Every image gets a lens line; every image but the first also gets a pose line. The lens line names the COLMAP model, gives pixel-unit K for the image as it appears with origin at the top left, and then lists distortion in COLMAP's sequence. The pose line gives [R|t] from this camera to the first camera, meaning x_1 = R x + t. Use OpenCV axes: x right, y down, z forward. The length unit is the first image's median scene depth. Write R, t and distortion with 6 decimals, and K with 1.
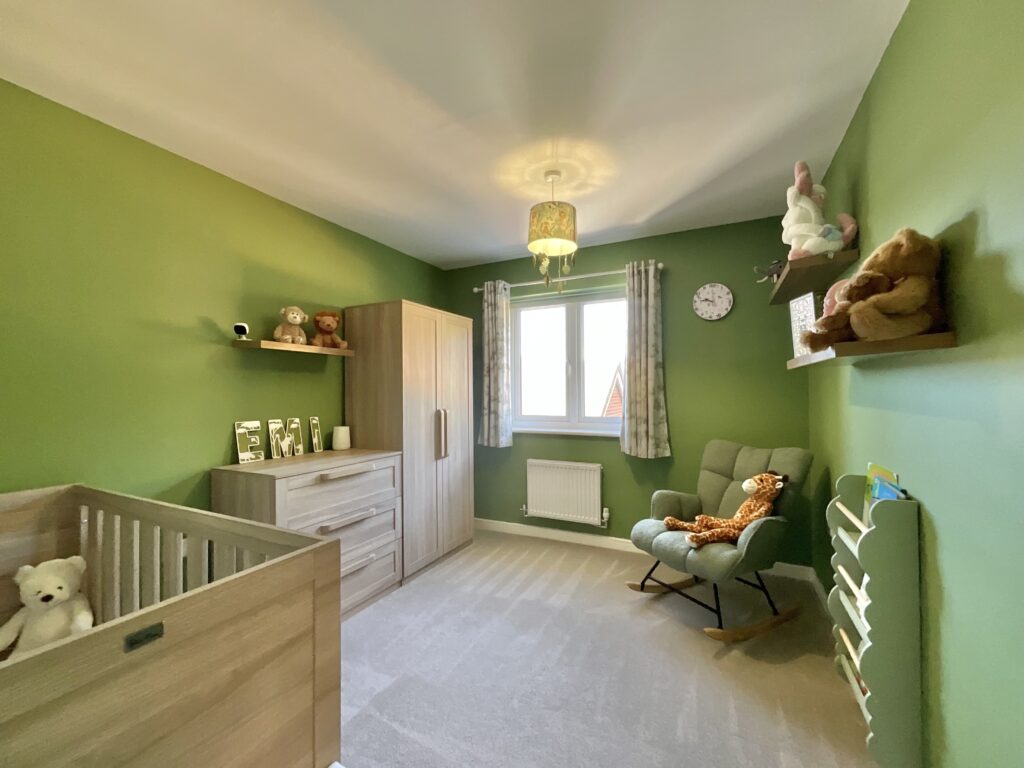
lens RADIAL K [[417.4, 0, 513.7], [0, 417.4, 384.4], [0, 0, 1]] dist [-0.001120, 0.000944]
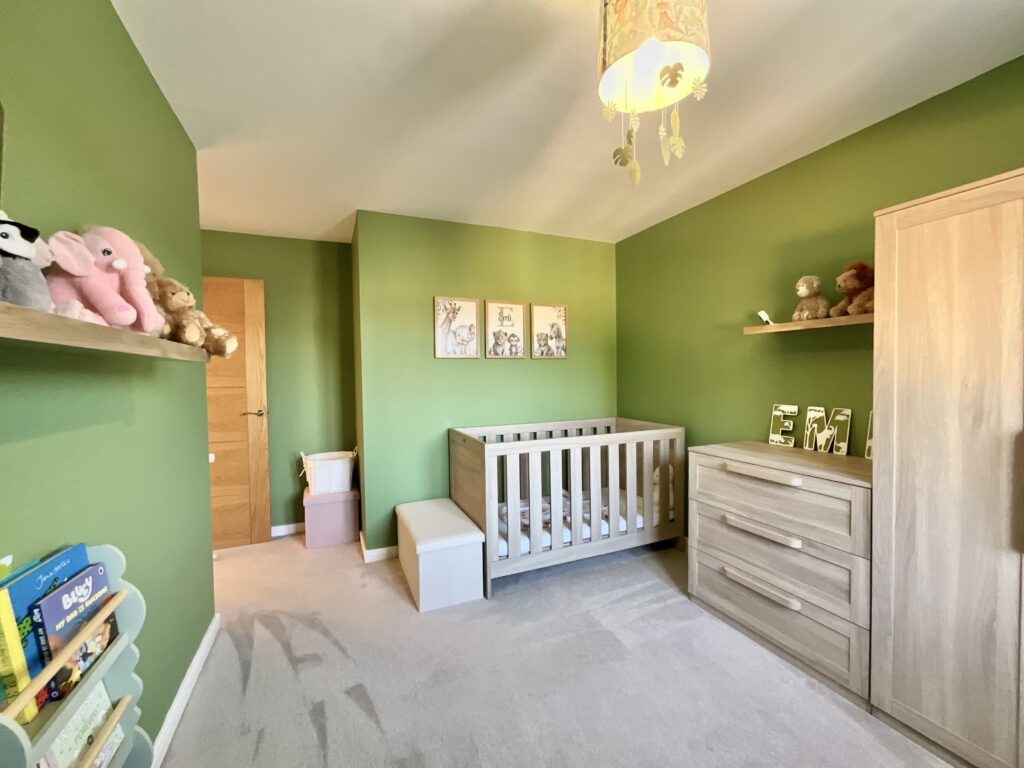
lens RADIAL K [[417.4, 0, 513.7], [0, 417.4, 384.4], [0, 0, 1]] dist [-0.001120, 0.000944]
pose [[-0.635025, 0.035385, -0.771681, 0.515520], [0.030451, 0.999321, 0.020764, -0.001298], [0.771891, -0.010313, -0.635671, 1.068351]]
